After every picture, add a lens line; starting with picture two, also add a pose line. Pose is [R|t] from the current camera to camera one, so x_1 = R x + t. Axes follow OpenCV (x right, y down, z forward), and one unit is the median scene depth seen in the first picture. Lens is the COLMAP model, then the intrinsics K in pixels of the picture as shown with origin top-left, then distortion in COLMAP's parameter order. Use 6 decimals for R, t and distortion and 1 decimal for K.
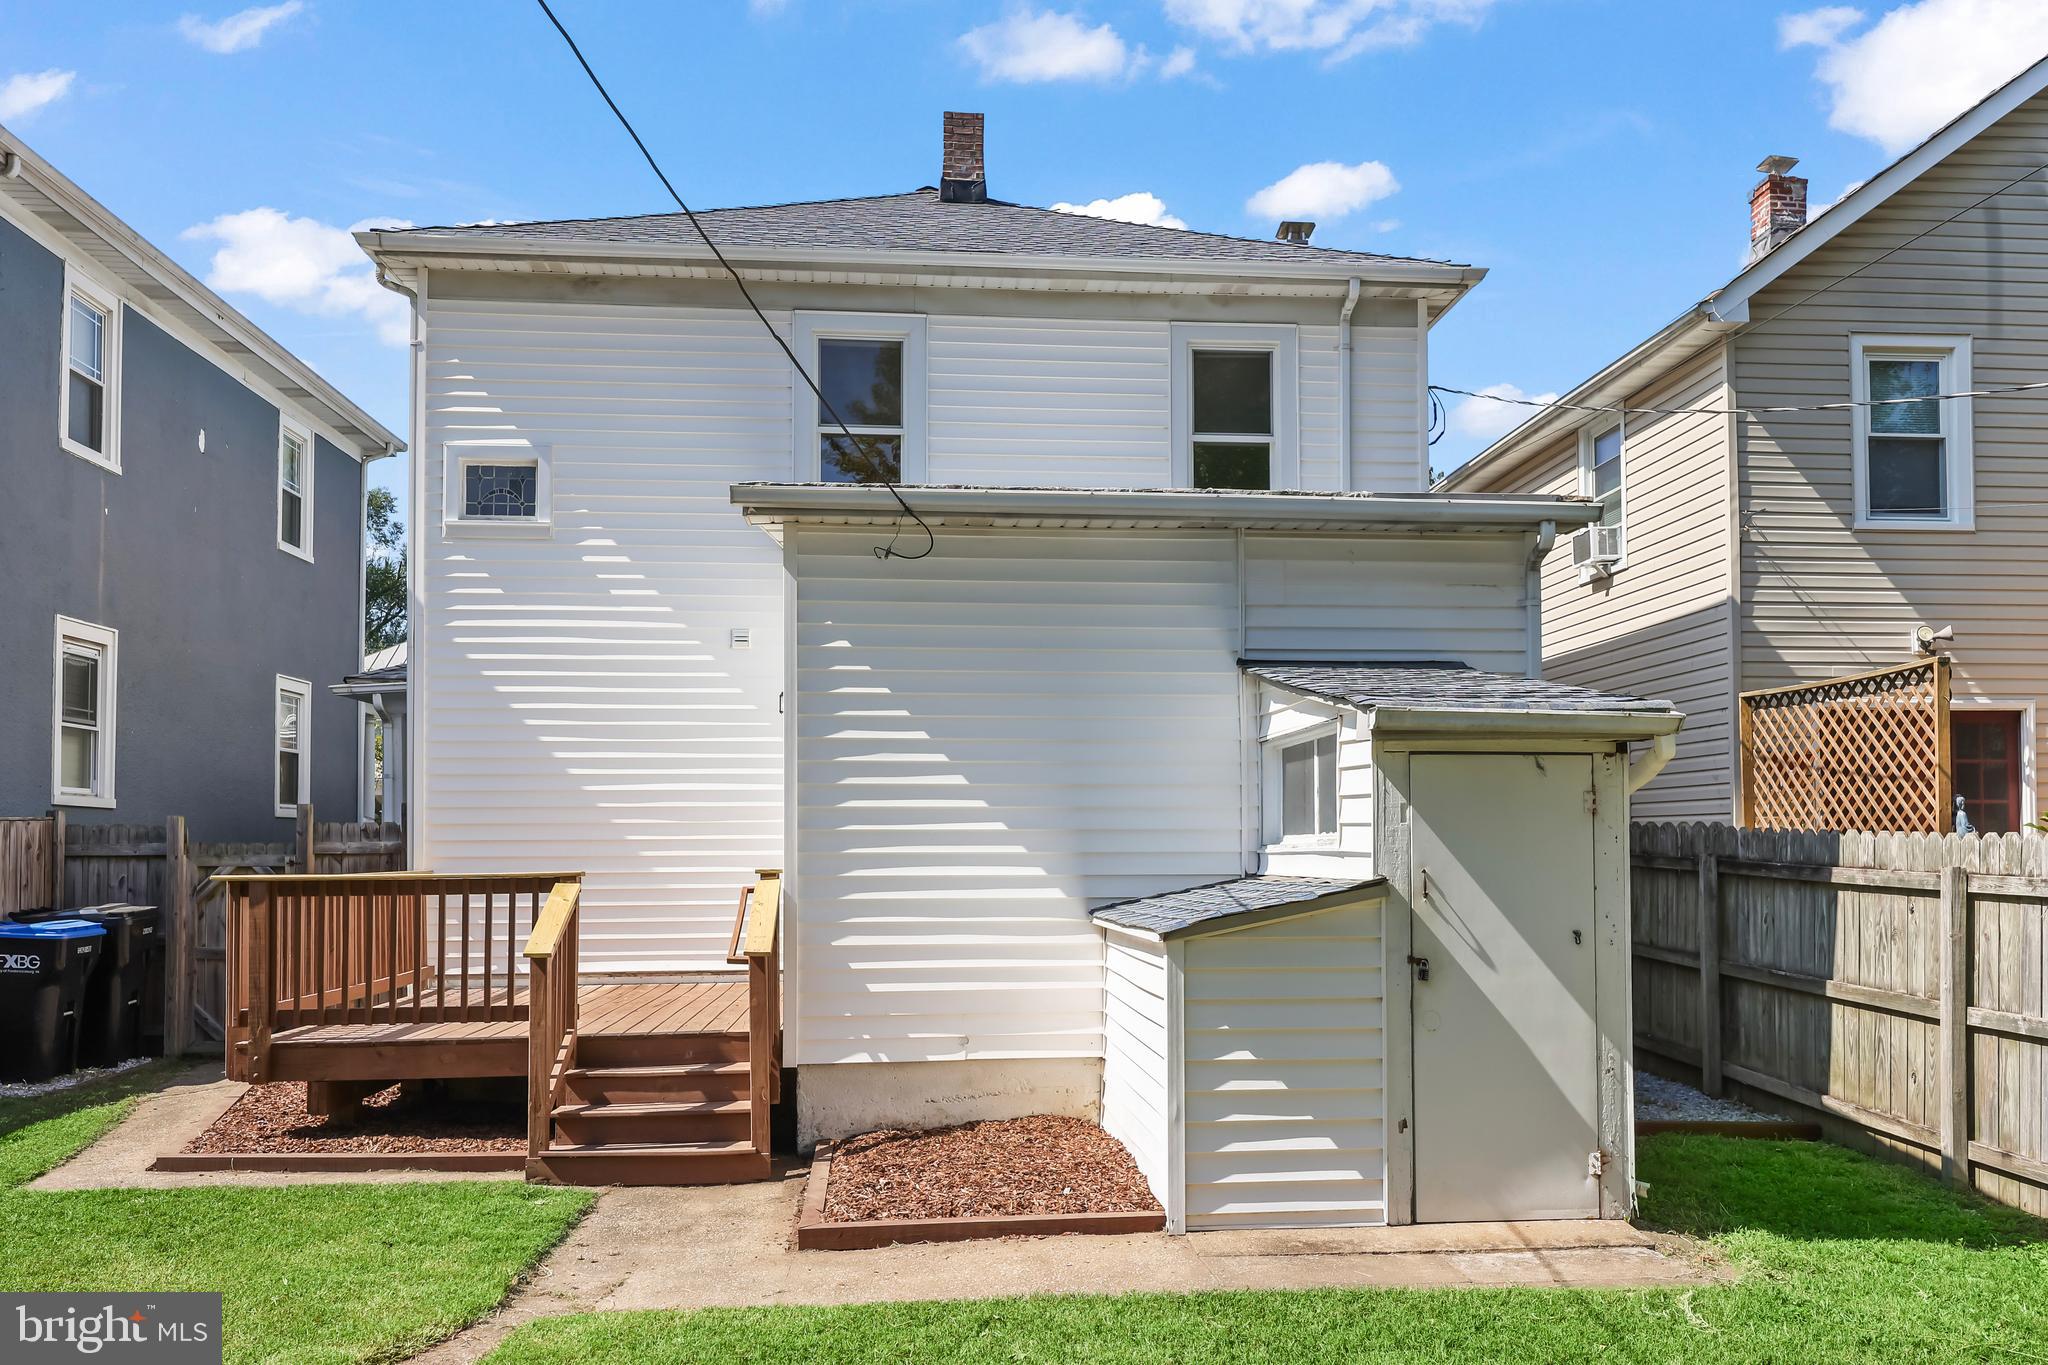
lens RADIAL K [[1525.8, 0, 1028.9], [0, 1525.8, 804.8], [0, 0, 1]] dist [-0.004255, -0.003662]
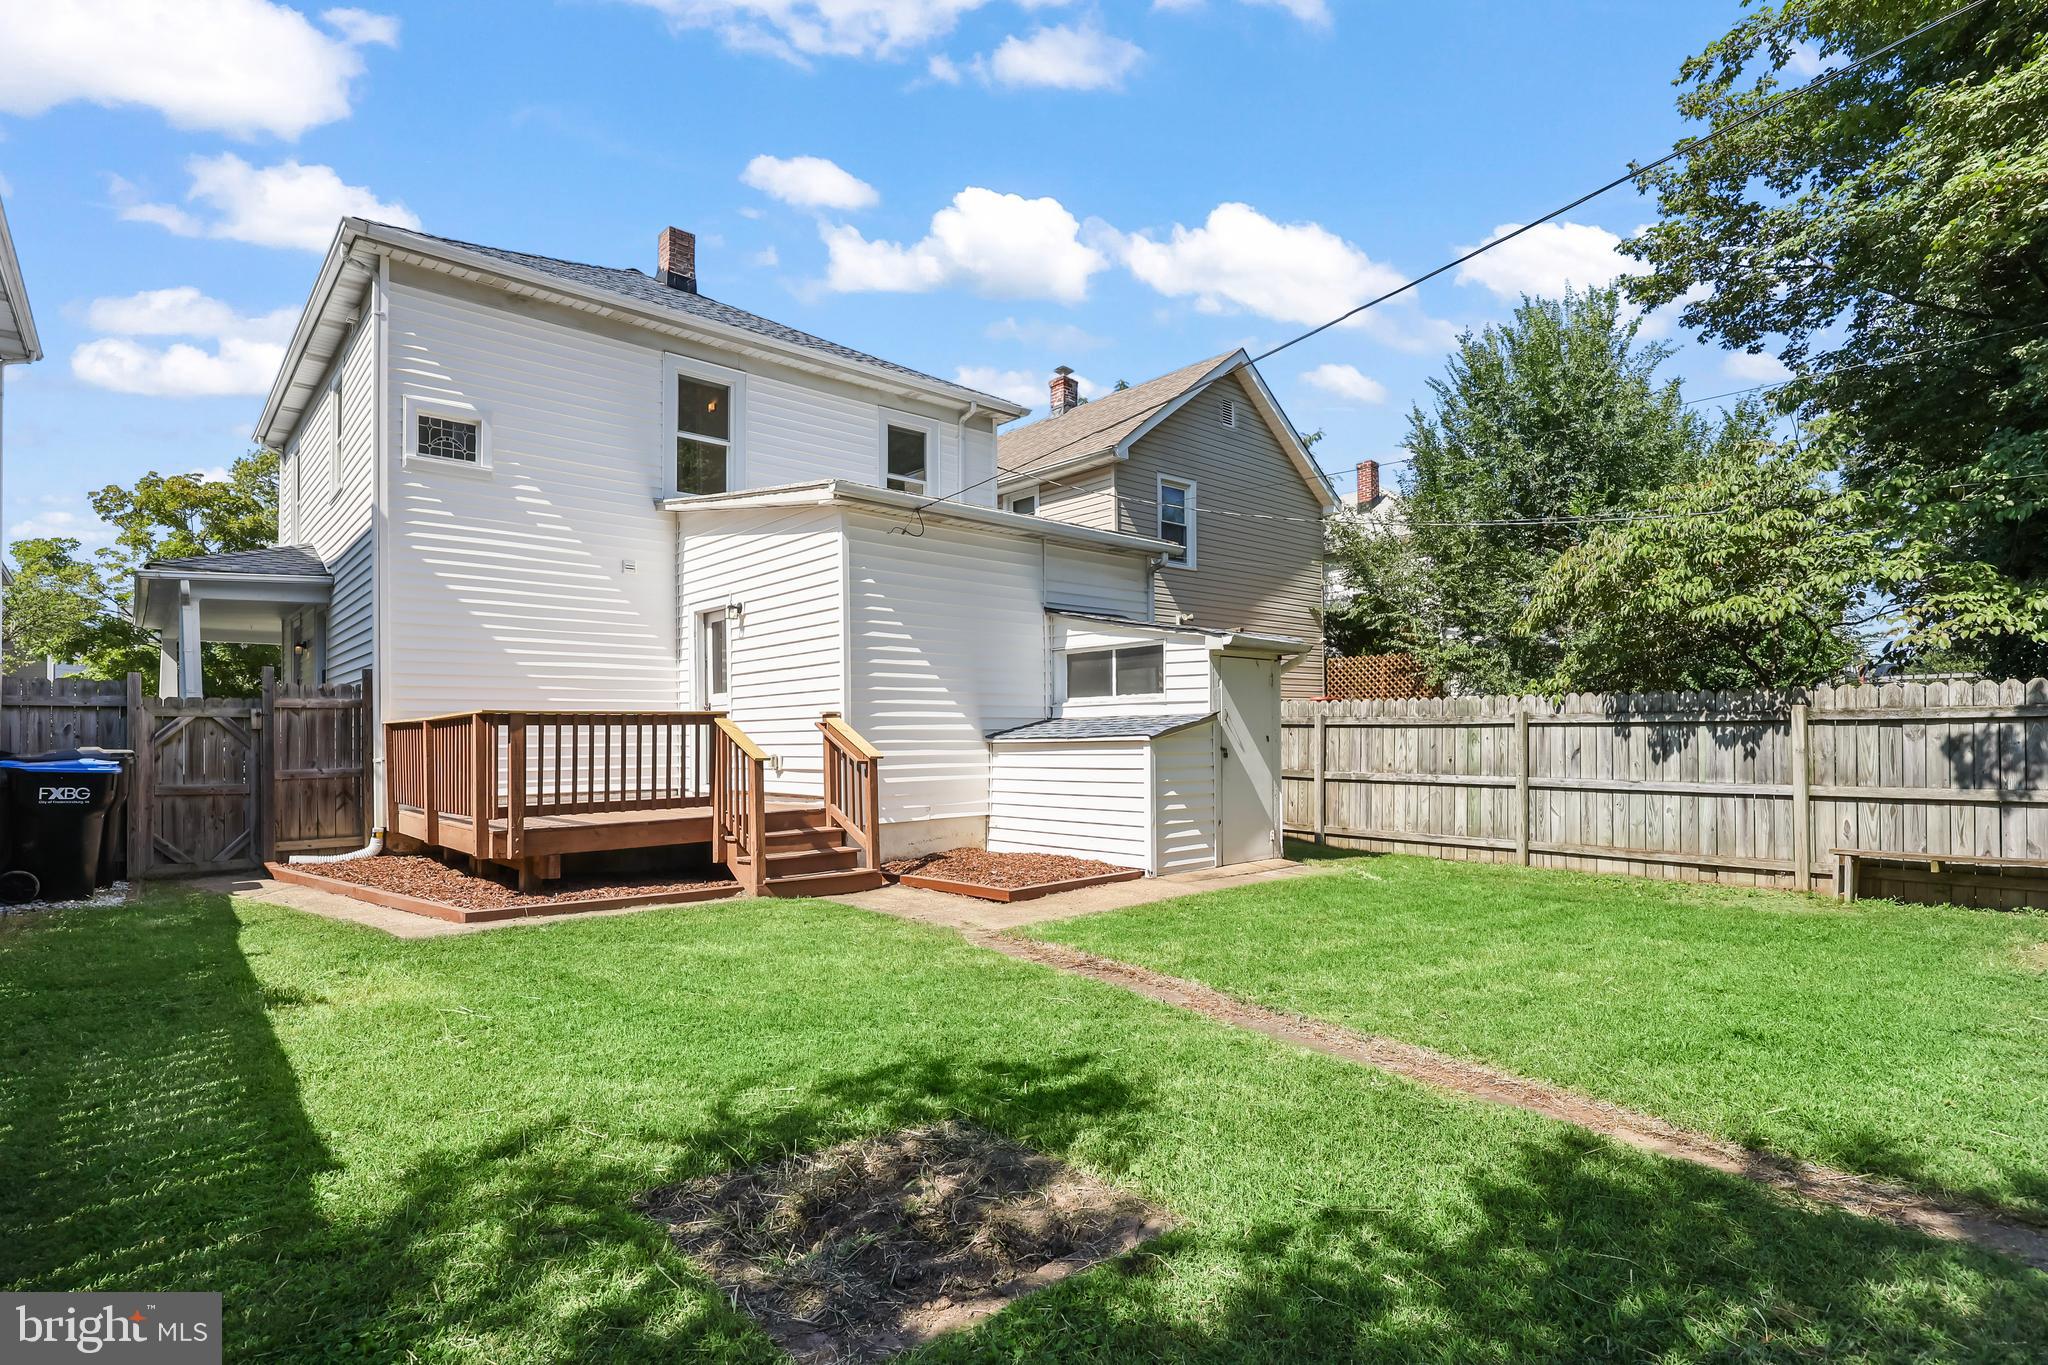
lens RADIAL K [[987.1, 0, 998.0], [0, 987.1, 731.1], [0, 0, 1]] dist [-0.000432, 0.000727]
pose [[0.817438, 0.000708, 0.576017, -0.454647], [-0.014060, 0.999726, 0.018724, 0.028512], [-0.575845, -0.023404, 0.817223, 0.003872]]
